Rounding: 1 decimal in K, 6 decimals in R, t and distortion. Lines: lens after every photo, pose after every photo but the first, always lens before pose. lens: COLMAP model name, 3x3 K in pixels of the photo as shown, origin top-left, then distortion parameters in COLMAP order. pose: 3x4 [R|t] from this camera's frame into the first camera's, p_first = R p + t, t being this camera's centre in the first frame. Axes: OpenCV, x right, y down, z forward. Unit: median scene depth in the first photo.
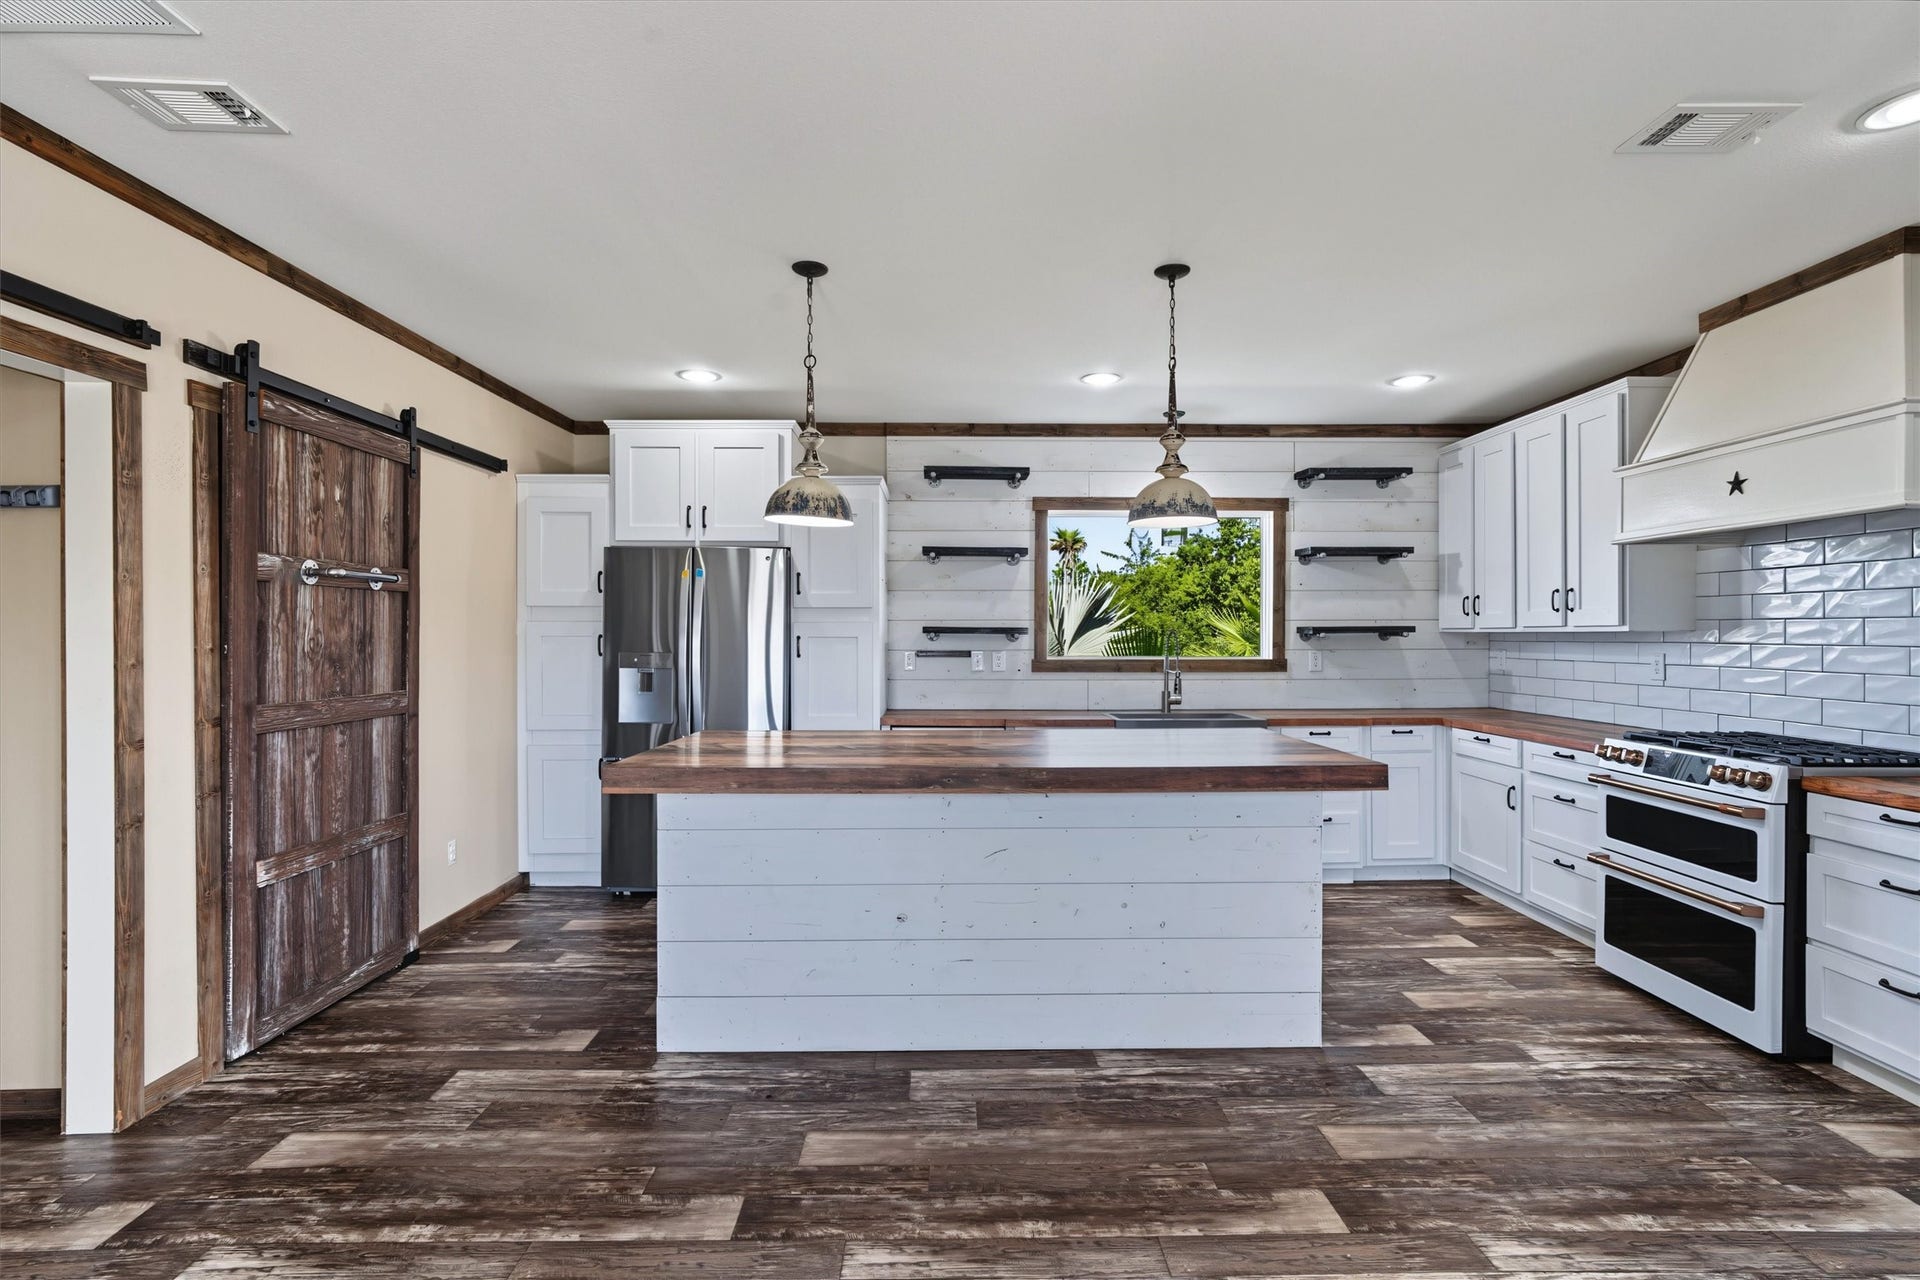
lens RADIAL K [[922.7, 0, 987.6], [0, 922.7, 639.6], [0, 0, 1]] dist [-0.010613, 0.007317]
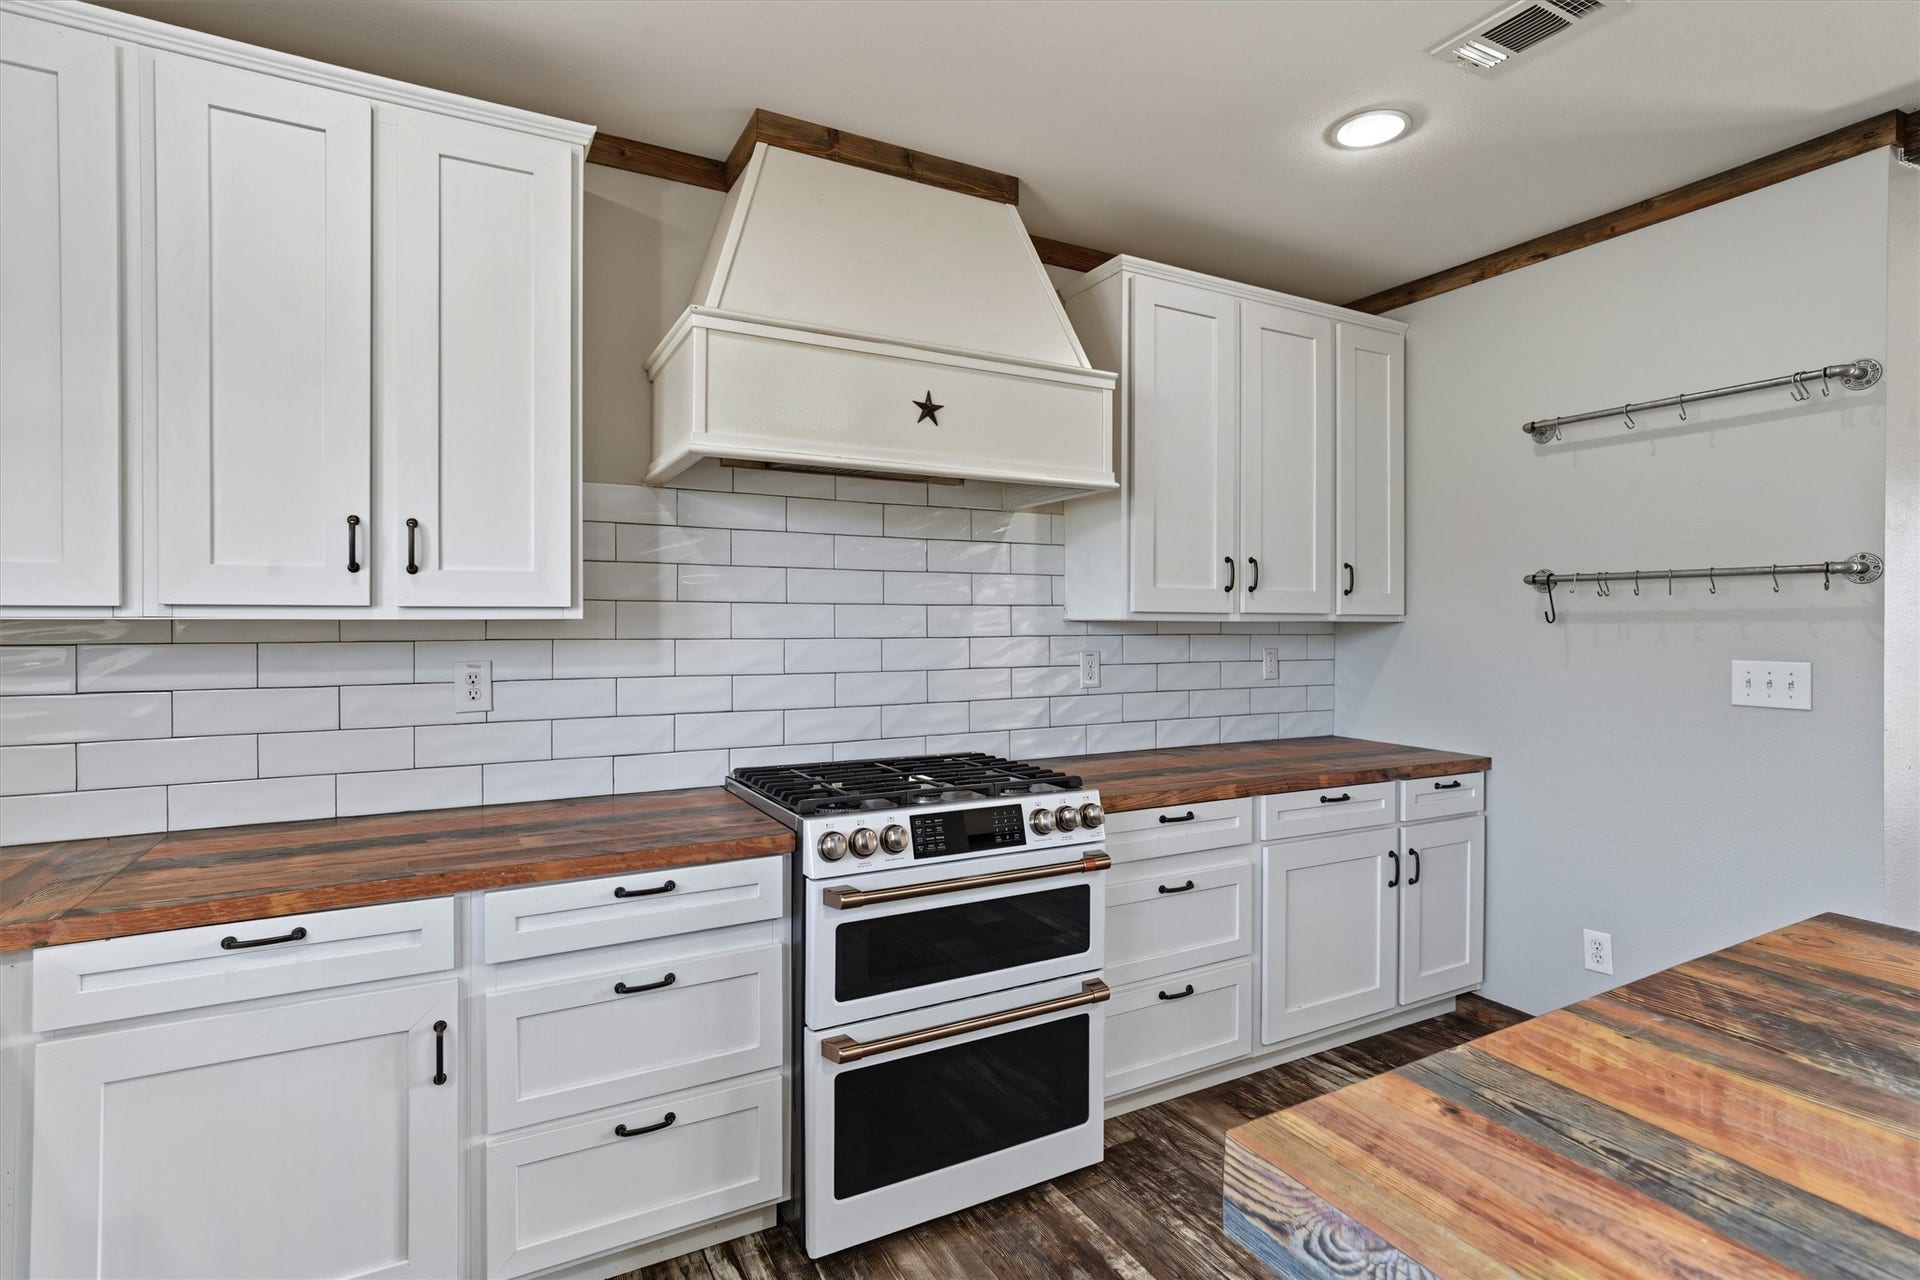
lens RADIAL K [[922.7, 0, 968.9], [0, 922.7, 619.7], [0, 0, 1]] dist [-0.010613, 0.007317]
pose [[-0.437232, 0.001799, 0.899347, 0.165294], [0.004710, 0.999989, 0.000289, -0.009105], [-0.899337, 0.004362, -0.437235, 1.225026]]
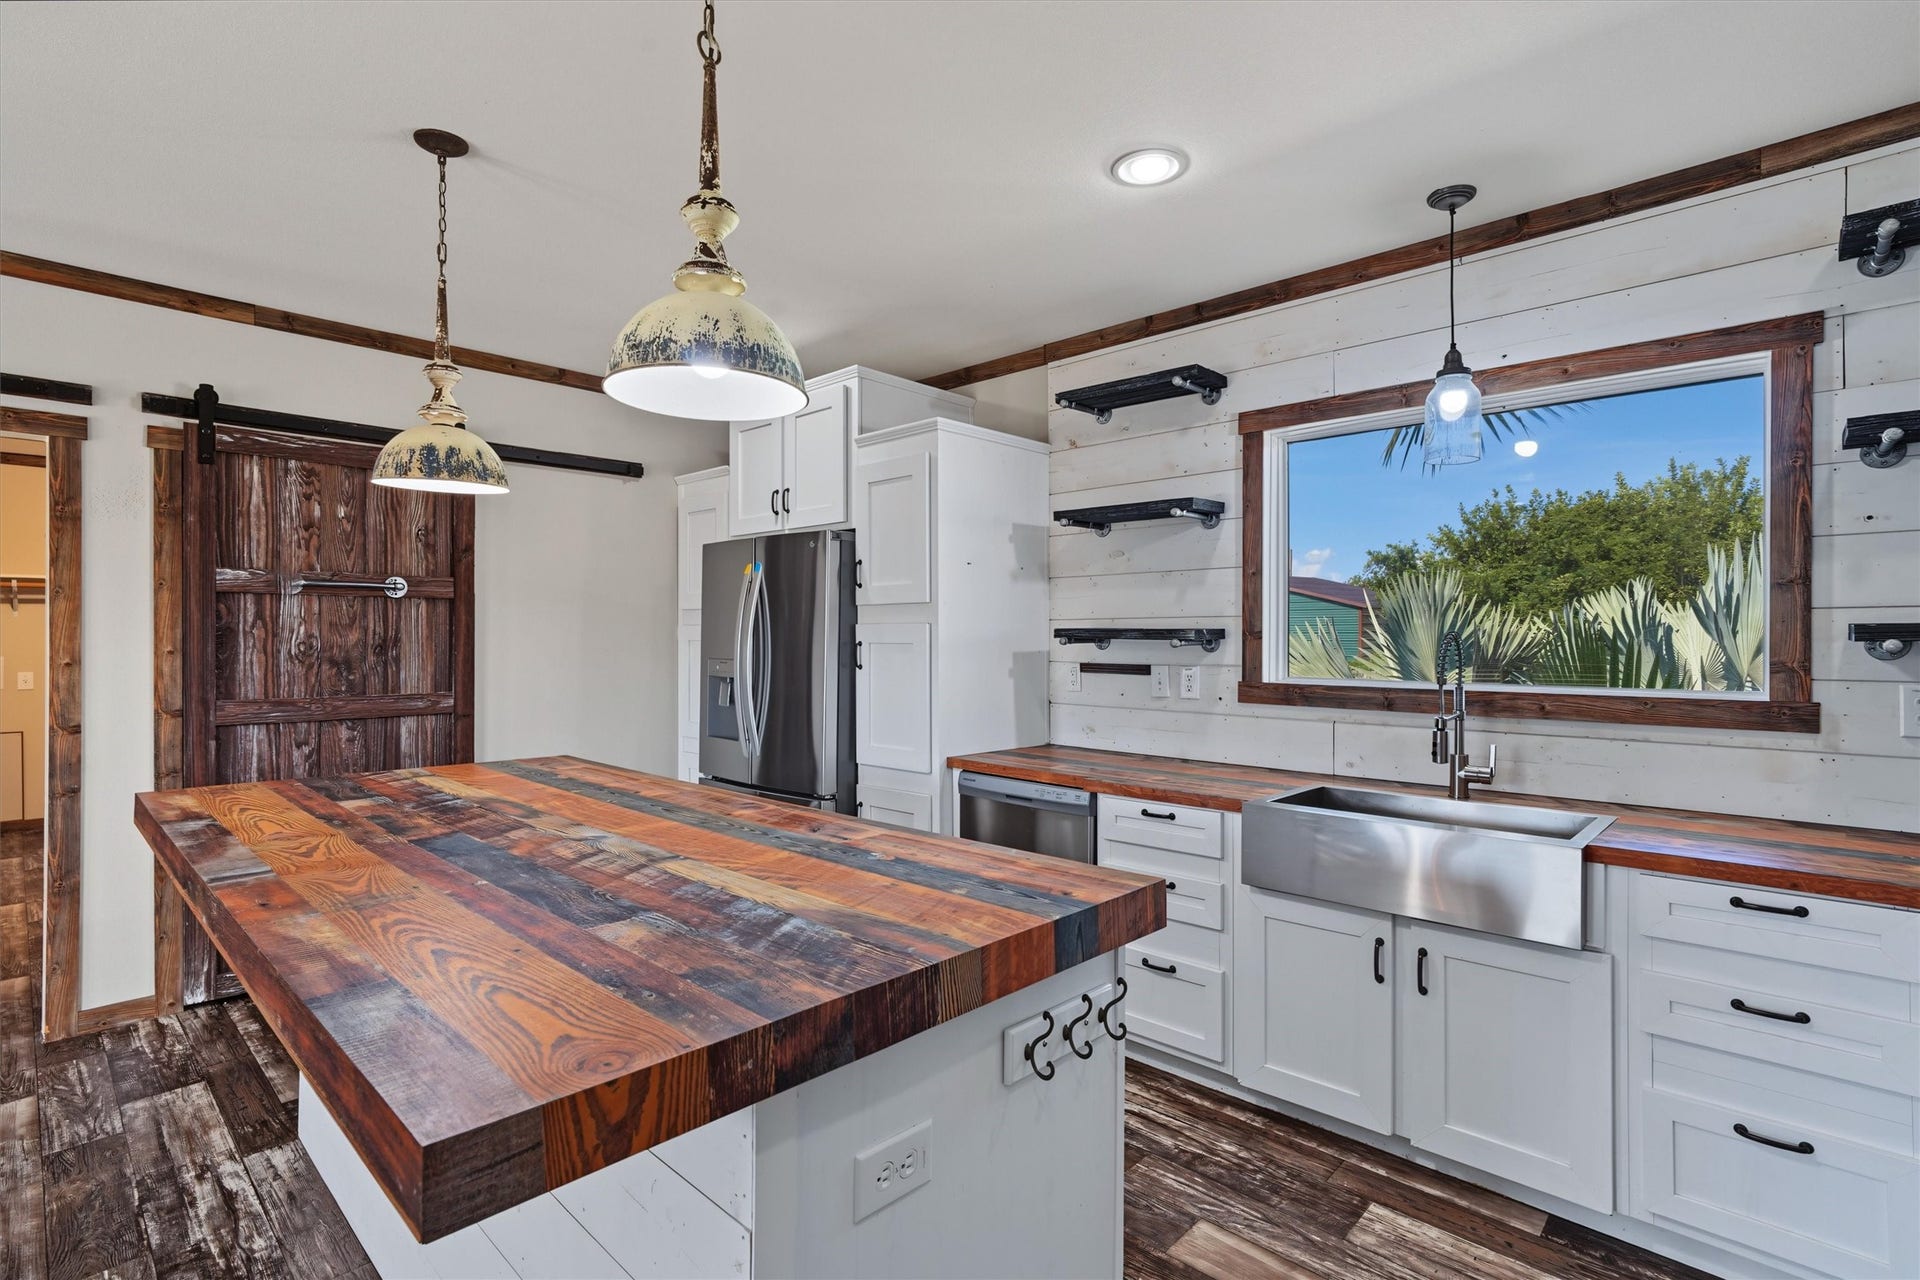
lens RADIAL K [[922.7, 0, 974.1], [0, 922.7, 638.8], [0, 0, 1]] dist [-0.010613, 0.007317]
pose [[0.701801, 0.002480, -0.712369, 0.568862], [-0.005414, 0.999984, -0.001852, -0.007273], [0.712353, 0.005156, 0.701803, 0.716779]]
